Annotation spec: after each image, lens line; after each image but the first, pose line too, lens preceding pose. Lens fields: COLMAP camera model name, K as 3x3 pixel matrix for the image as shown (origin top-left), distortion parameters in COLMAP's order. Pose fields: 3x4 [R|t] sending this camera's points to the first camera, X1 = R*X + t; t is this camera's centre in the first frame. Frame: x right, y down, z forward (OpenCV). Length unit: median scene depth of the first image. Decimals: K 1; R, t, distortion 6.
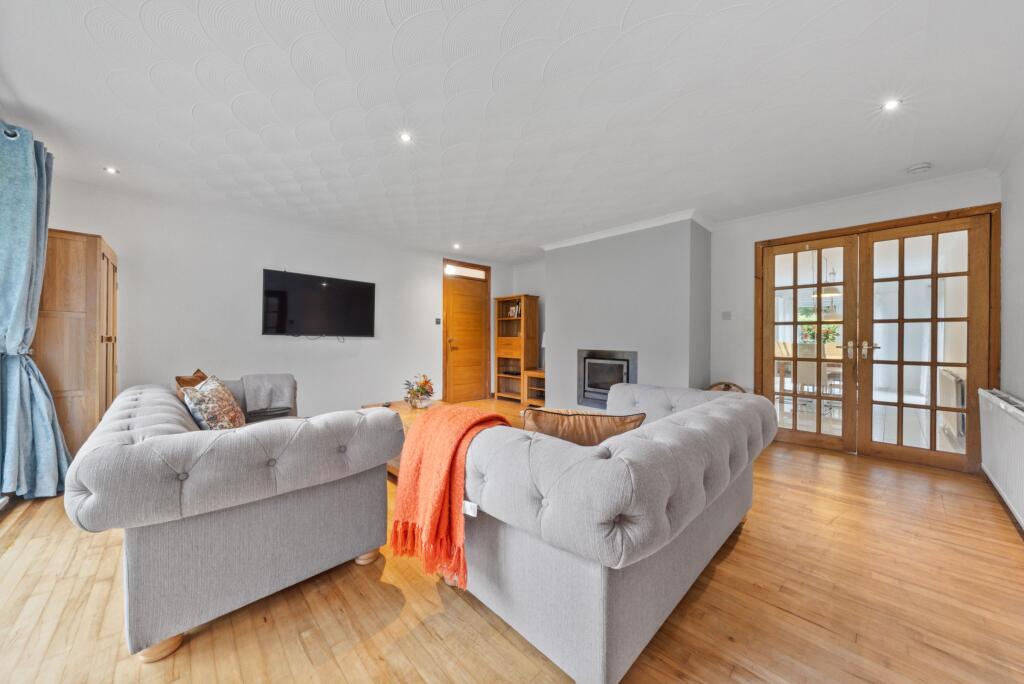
lens RADIAL K [[349.7, 0, 509.0], [0, 349.7, 340.1], [0, 0, 1]] dist [-0.000086, 0.000032]
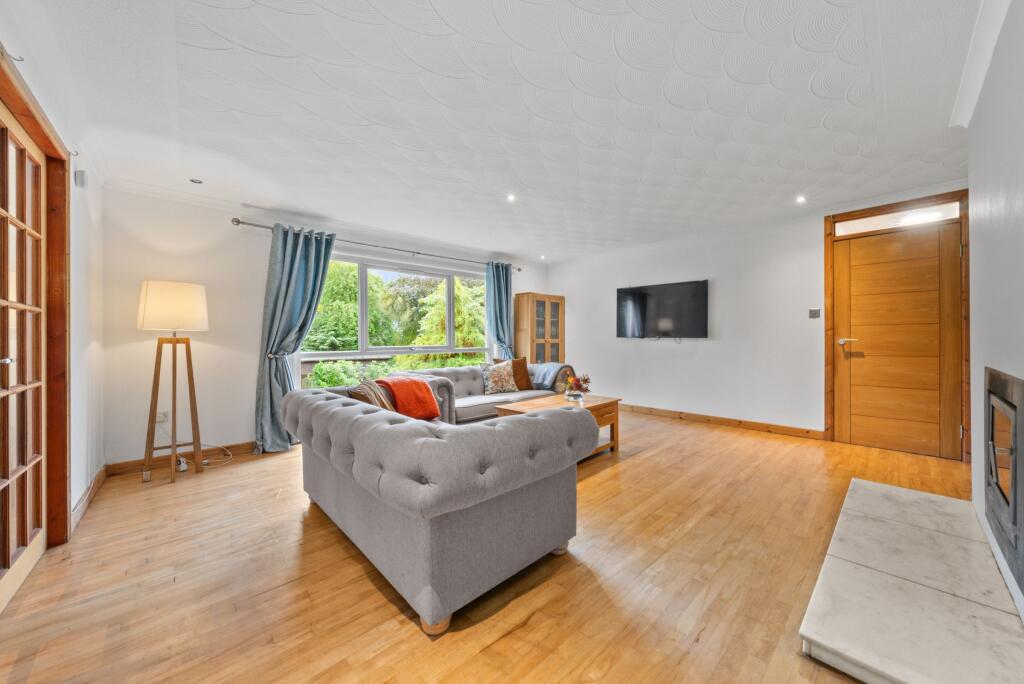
lens RADIAL K [[349.7, 0, 509.0], [0, 349.7, 340.1], [0, 0, 1]] dist [-0.000086, 0.000032]
pose [[-0.001294, -0.003007, -0.999995, 0.523951], [-0.000035, 0.999995, -0.003007, -0.000294], [0.999999, 0.000031, -0.001294, 0.464952]]
